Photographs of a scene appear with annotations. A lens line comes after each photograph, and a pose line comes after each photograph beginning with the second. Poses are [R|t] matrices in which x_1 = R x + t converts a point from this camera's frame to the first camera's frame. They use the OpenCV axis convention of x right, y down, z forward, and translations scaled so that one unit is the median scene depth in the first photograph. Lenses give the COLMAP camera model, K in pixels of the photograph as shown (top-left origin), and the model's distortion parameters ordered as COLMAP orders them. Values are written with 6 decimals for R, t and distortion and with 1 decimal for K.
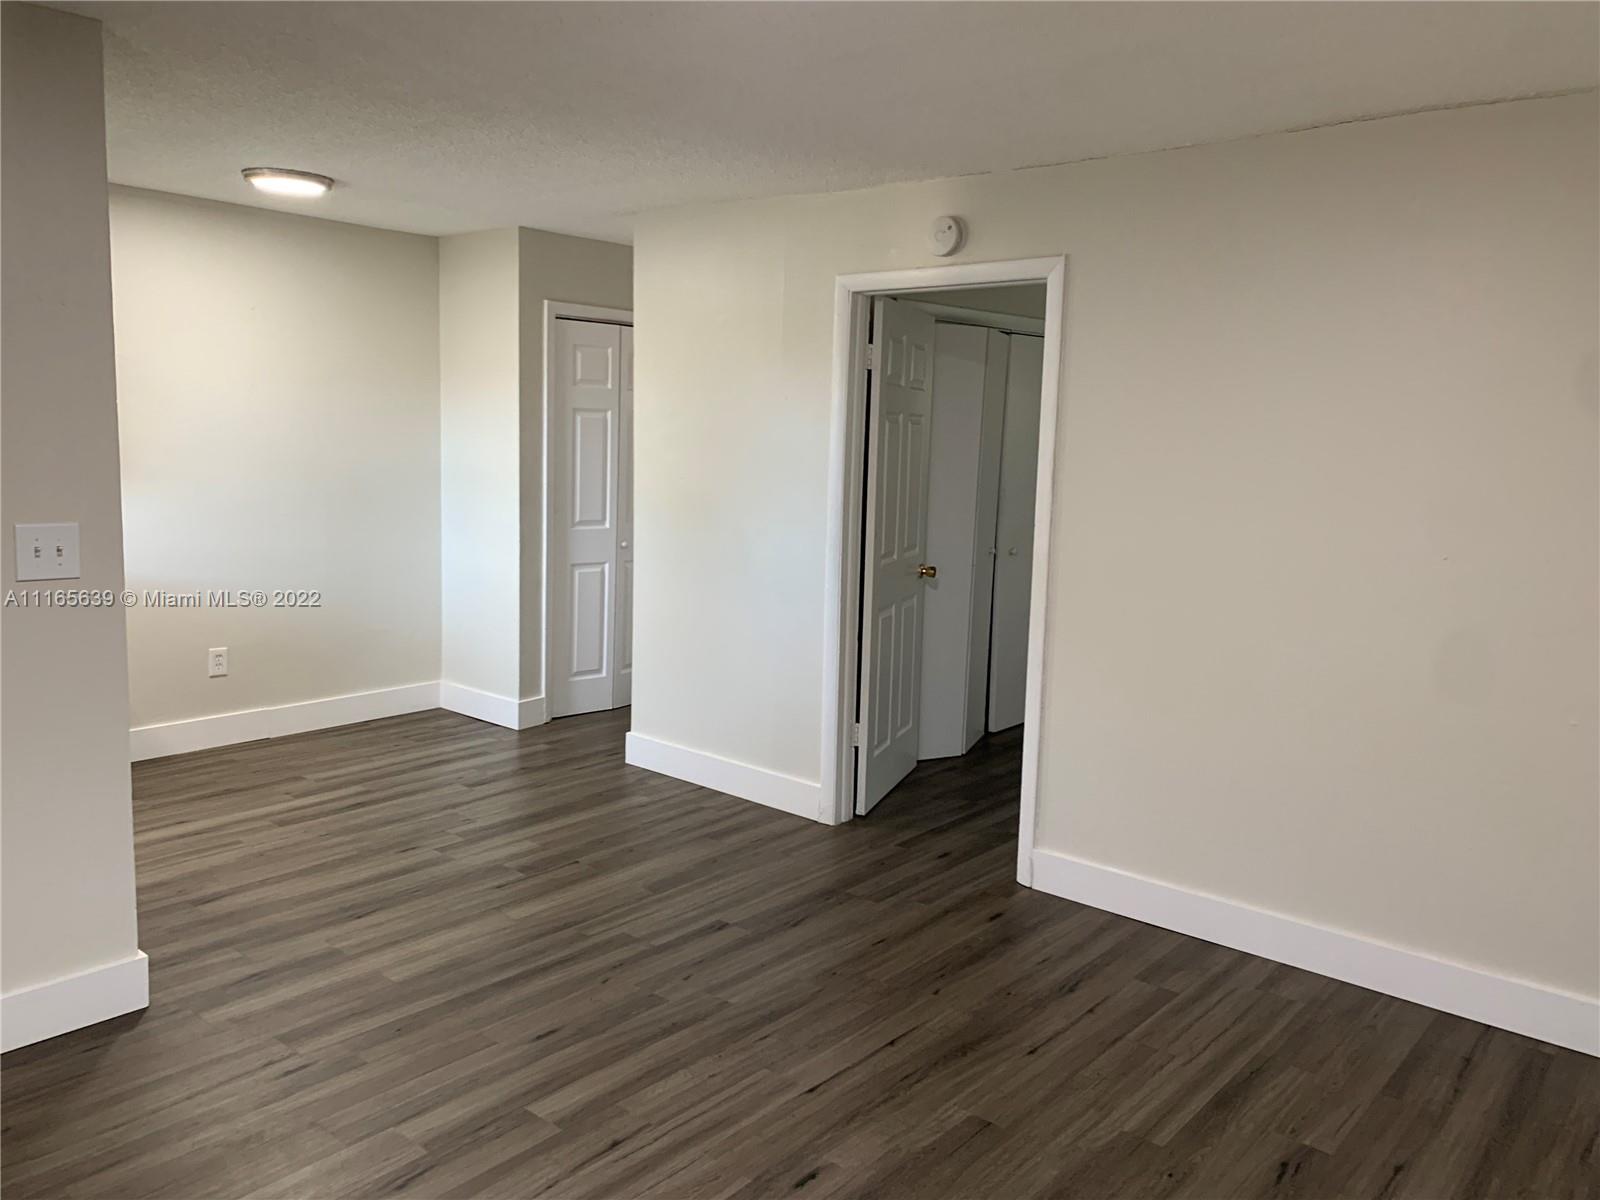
lens RADIAL K [[1243.4, 0, 800.0], [0, 1243.4, 600.0], [0, 0, 1]] dist [0.001985, -0.000938]
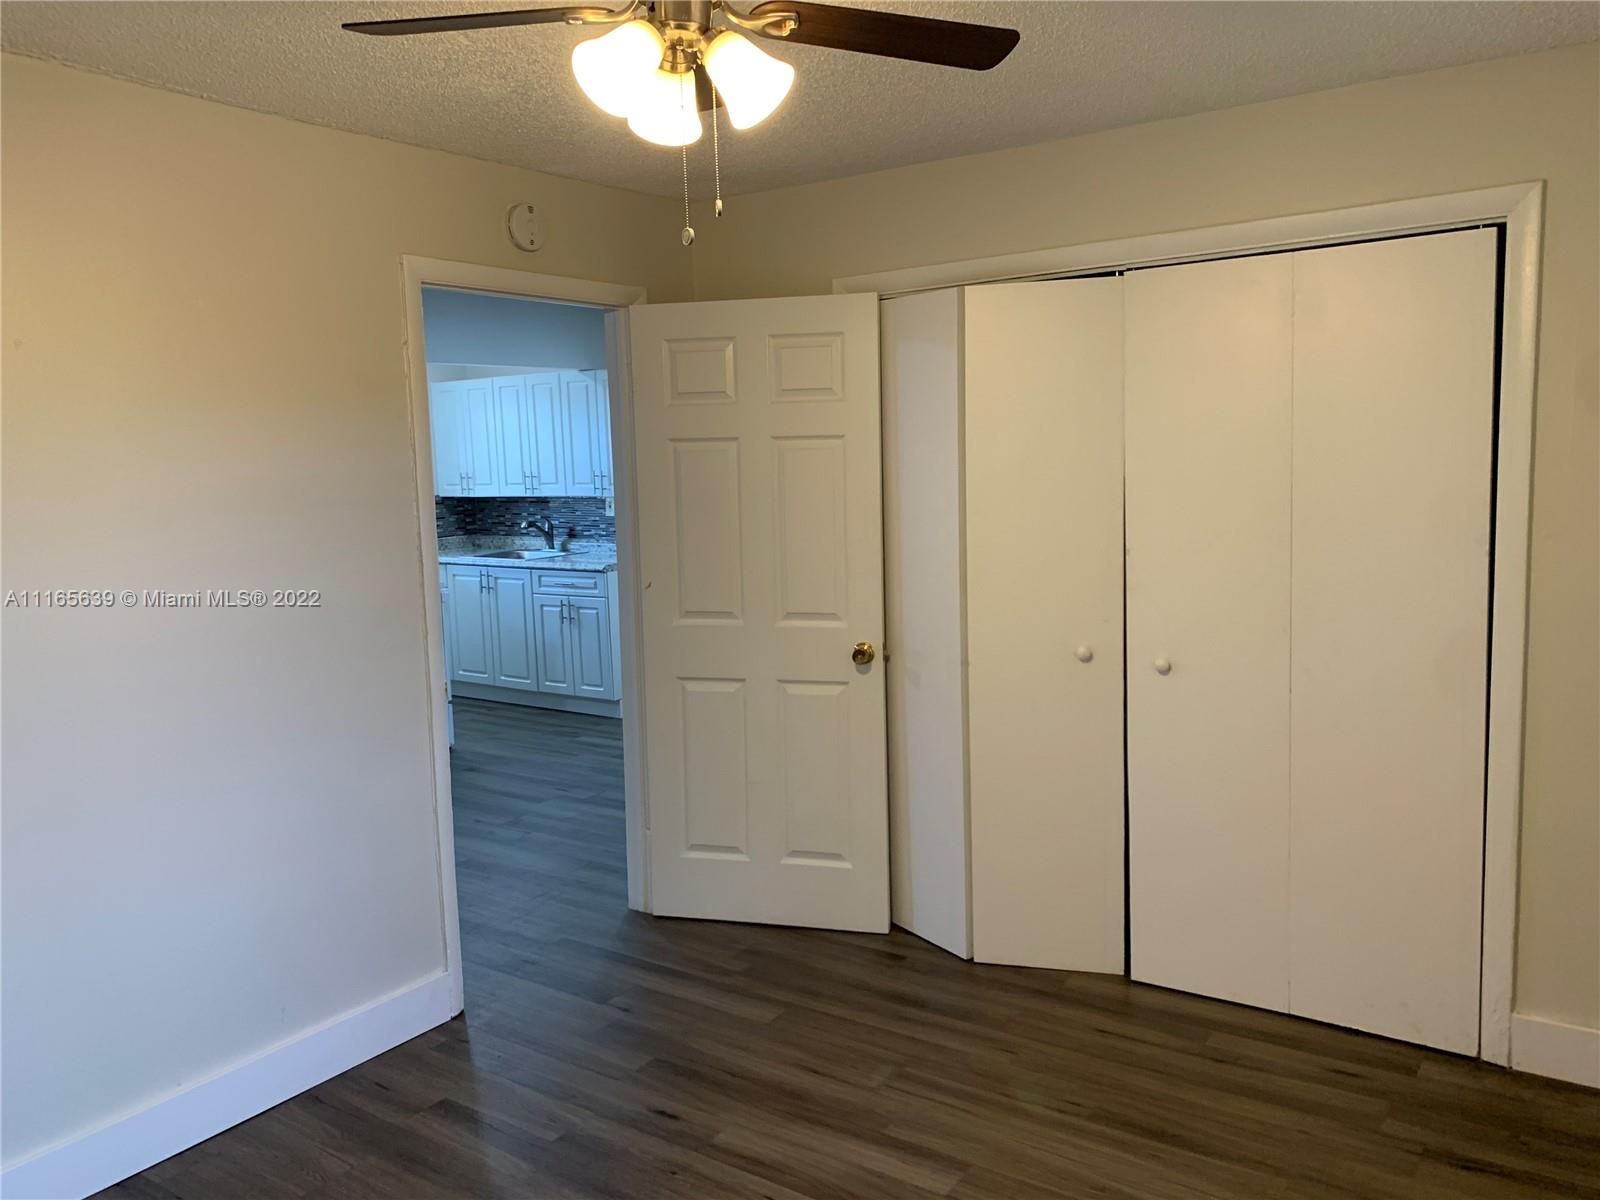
lens RADIAL K [[1201.7, 0, 811.1], [0, 1201.7, 576.5], [0, 0, 1]] dist [0.045346, 0.000900]
pose [[0.101004, 0.077758, -0.991843, 1.087430], [-0.112279, 0.991463, 0.066295, -0.156038], [0.988530, 0.104667, 0.108873, 1.242104]]
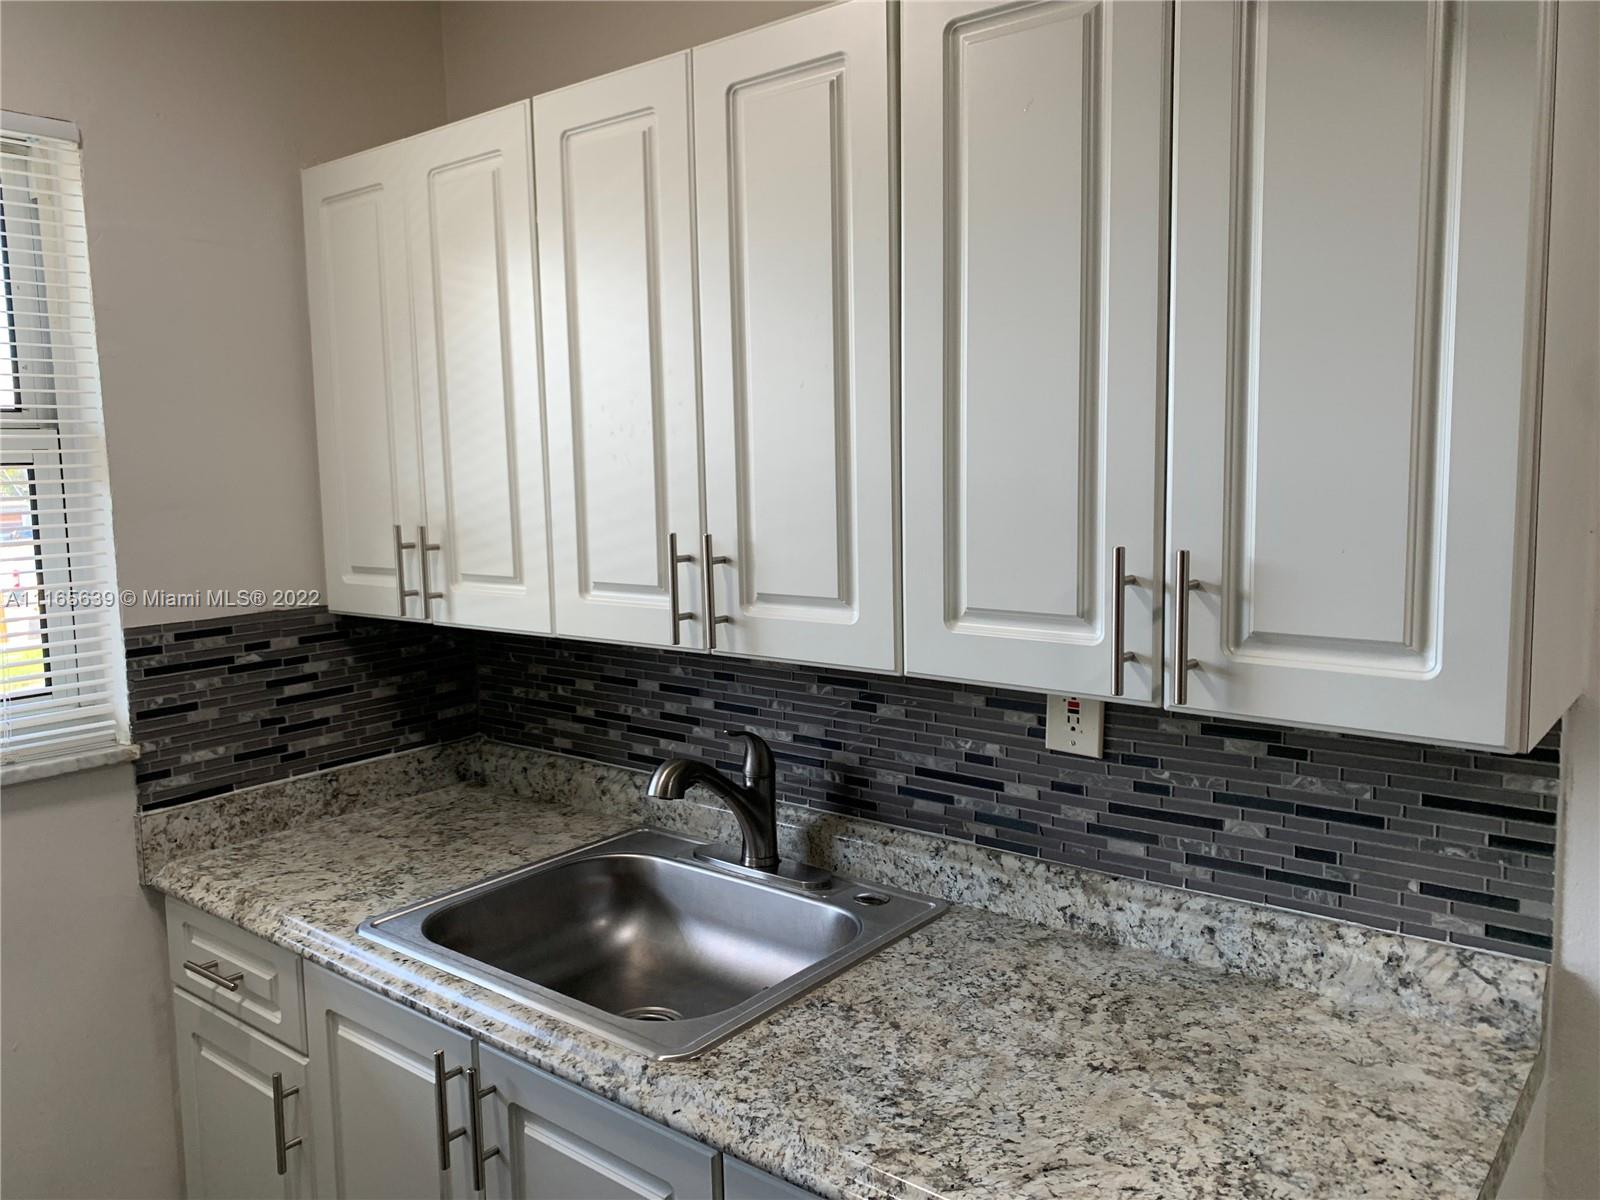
lens RADIAL K [[1225.8, 0, 803.3], [0, 1225.8, 542.1], [0, 0, 1]] dist [-0.005317, -0.004629]
pose [[0.032568, 0.042663, -0.998559, -0.506313], [-0.125641, 0.991338, 0.038256, -0.161093], [0.991541, 0.124214, 0.037647, 1.005891]]
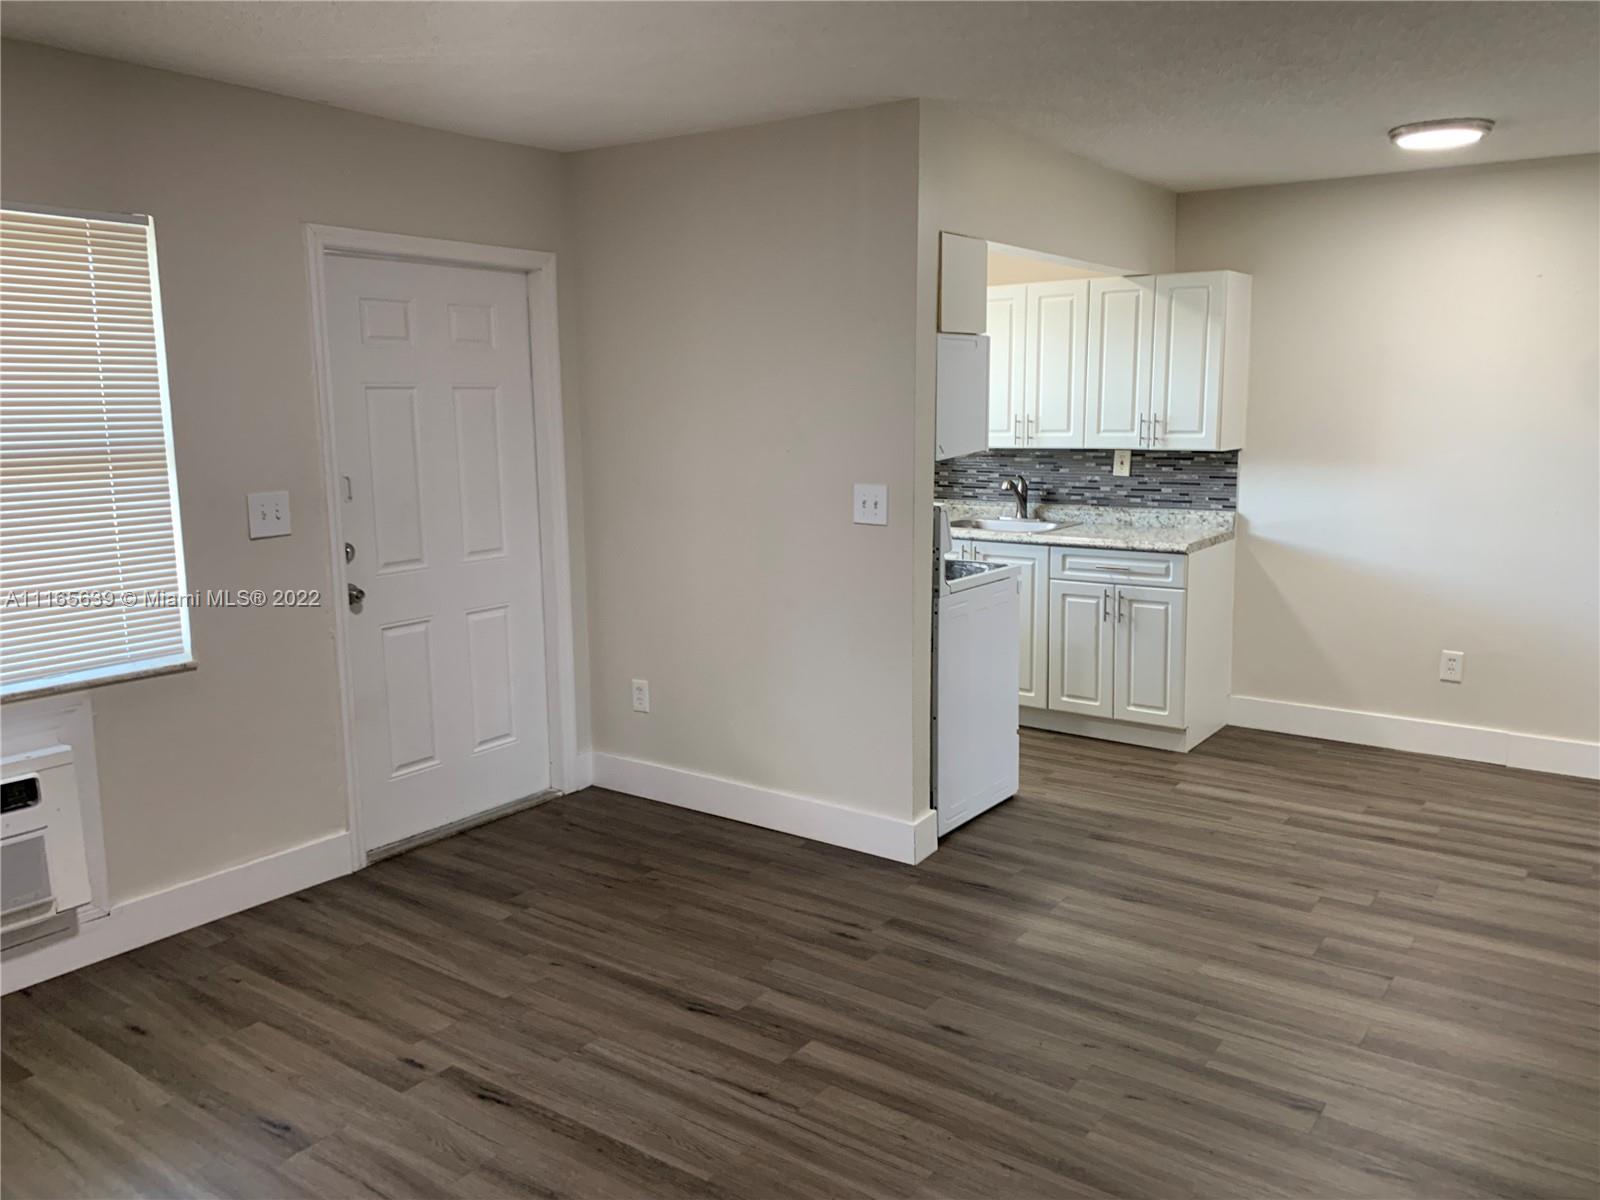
lens RADIAL K [[1217.4, 0, 804.1], [0, 1217.4, 578.9], [0, 0, 1]] dist [0.011369, -0.000864]
pose [[0.078219, 0.116161, -0.990146, 0.558776], [-0.130483, 0.985838, 0.105347, -0.068098], [0.988360, 0.120957, 0.092268, 0.610801]]
